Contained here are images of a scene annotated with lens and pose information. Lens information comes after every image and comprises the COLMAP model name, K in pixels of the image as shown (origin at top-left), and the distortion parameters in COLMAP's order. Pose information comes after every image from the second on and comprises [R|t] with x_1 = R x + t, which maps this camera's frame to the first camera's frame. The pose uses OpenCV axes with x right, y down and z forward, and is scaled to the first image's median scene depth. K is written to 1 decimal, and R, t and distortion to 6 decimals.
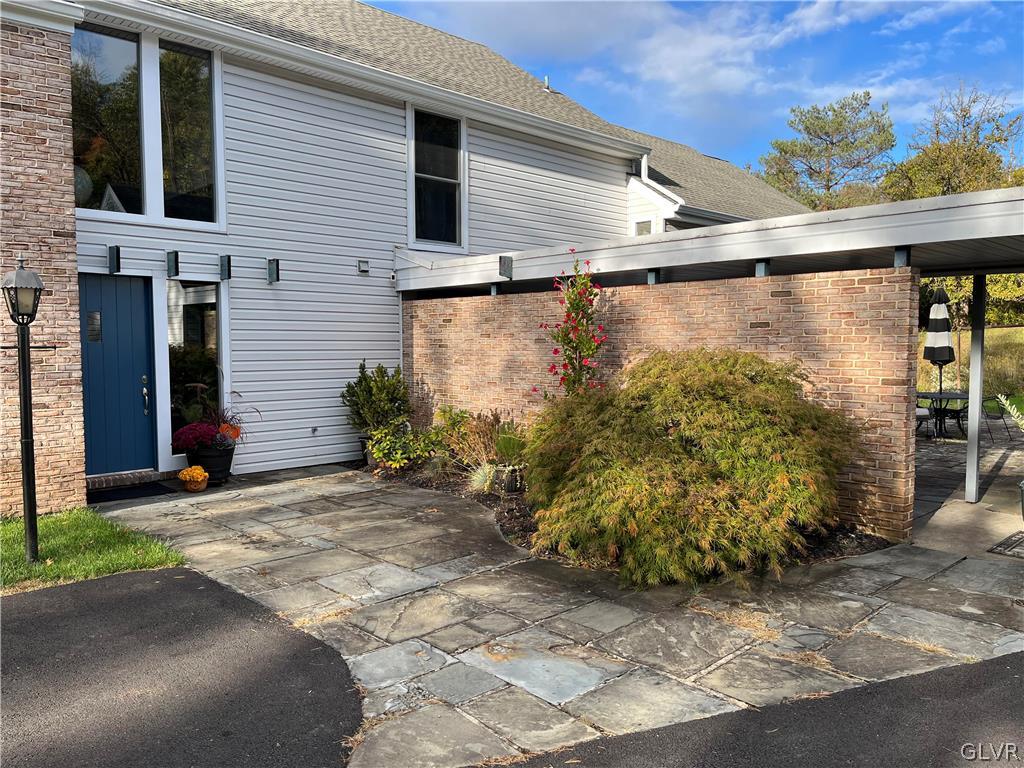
lens RADIAL K [[778.1, 0, 507.2], [0, 778.1, 389.2], [0, 0, 1]] dist [0.006125, -0.007367]
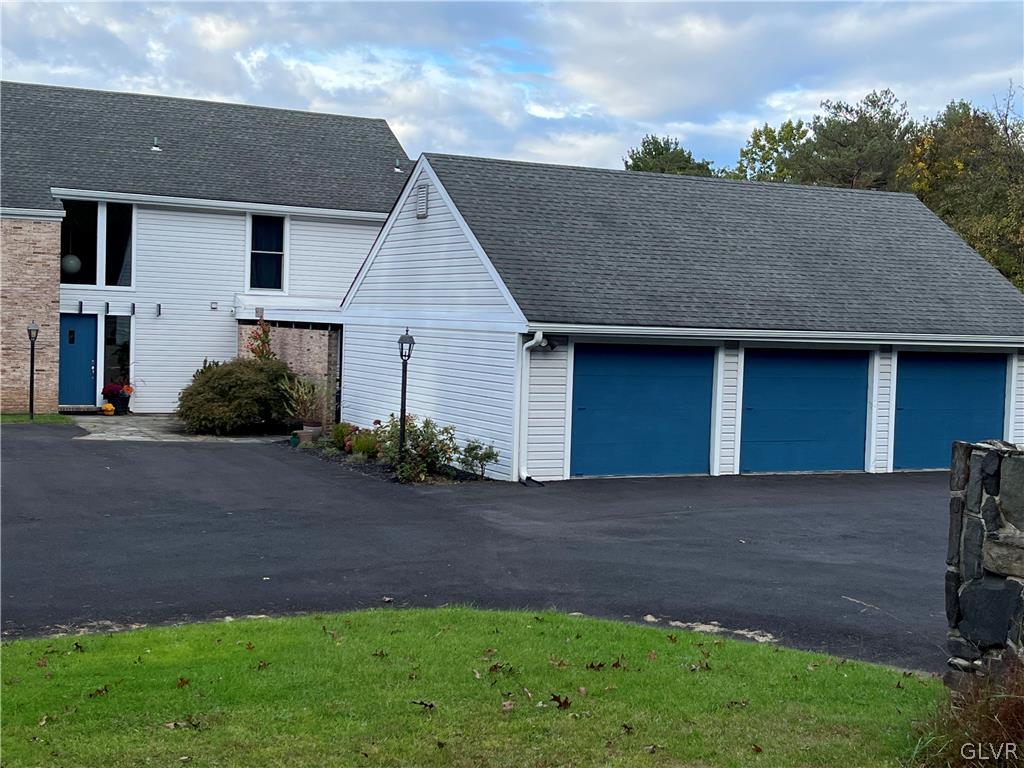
lens RADIAL K [[1387.6, 0, 514.1], [0, 1387.6, 382.3], [0, 0, 1]] dist [0.034502, 0.000000]
pose [[0.961069, 0.035939, -0.273960, 1.586269], [-0.043174, 0.998859, -0.020422, 0.064698], [0.272914, 0.031455, 0.961524, -2.199773]]
